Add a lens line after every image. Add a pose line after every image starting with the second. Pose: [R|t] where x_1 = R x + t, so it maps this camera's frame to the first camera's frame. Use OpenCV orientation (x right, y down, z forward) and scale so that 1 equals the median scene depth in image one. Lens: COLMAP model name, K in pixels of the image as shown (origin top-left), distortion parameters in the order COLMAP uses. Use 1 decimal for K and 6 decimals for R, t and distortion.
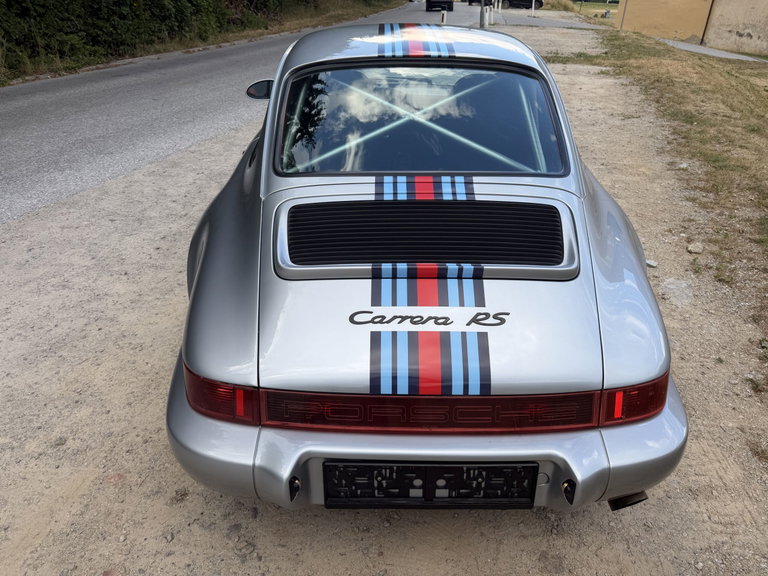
lens RADIAL K [[548.8, 0, 379.4], [0, 548.8, 286.5], [0, 0, 1]] dist [0.033137, -0.044694]
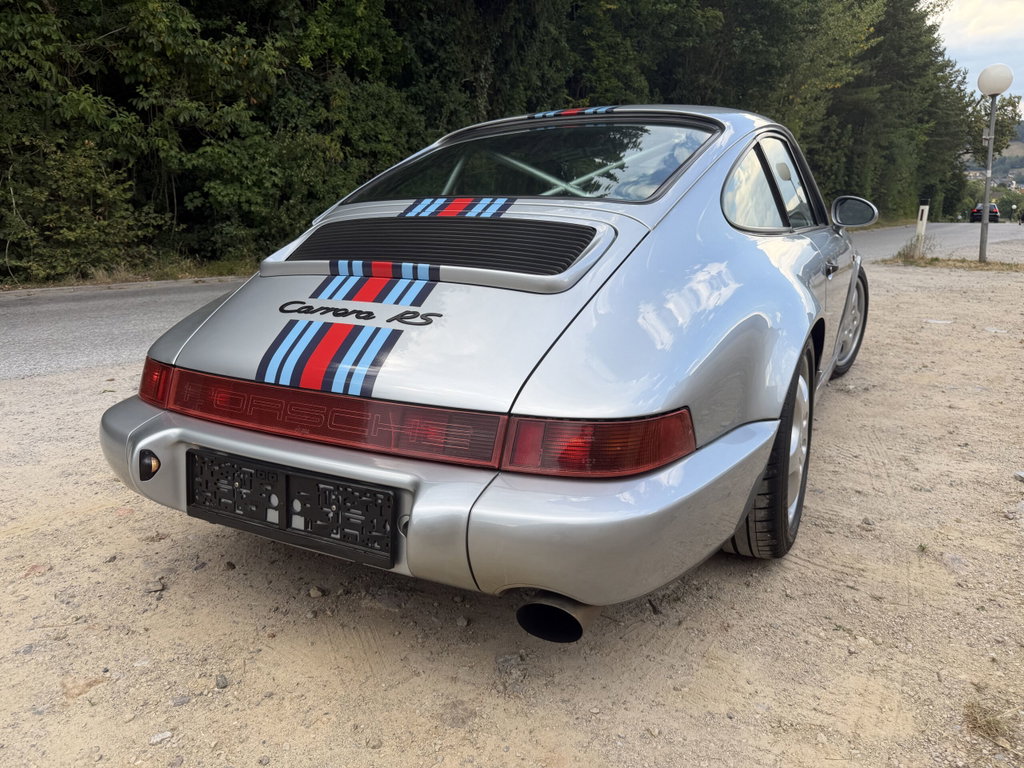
lens RADIAL K [[731.8, 0, 505.7], [0, 731.8, 383.0], [0, 0, 1]] dist [0.033137, -0.044694]
pose [[0.877571, 0.101378, -0.468606, 0.806244], [-0.226322, 0.949233, -0.218484, 0.343338], [0.422667, 0.297791, 0.855963, 0.196284]]
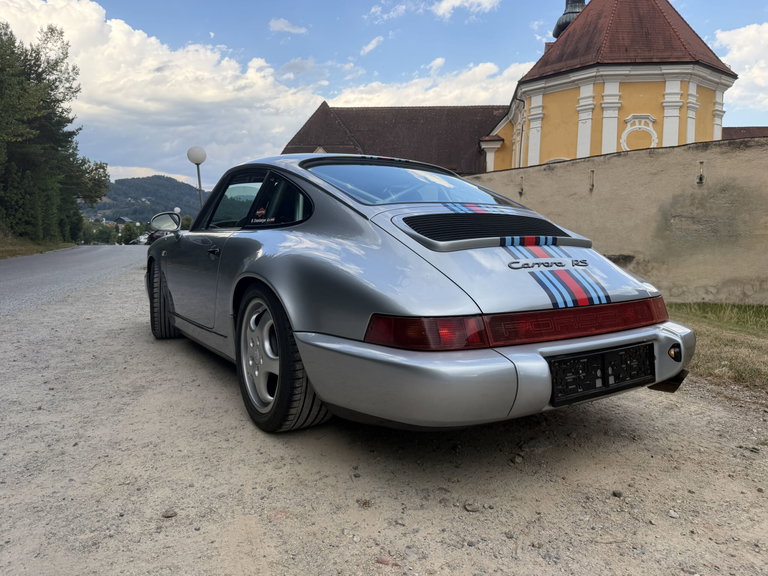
lens RADIAL K [[548.8, 0, 383.7], [0, 548.8, 283.4], [0, 0, 1]] dist [0.033137, -0.044694]
pose [[0.840621, -0.053550, 0.538971, -1.013764], [0.269976, 0.904095, -0.331249, 0.447438], [-0.469543, 0.423963, 0.774458, 0.145623]]
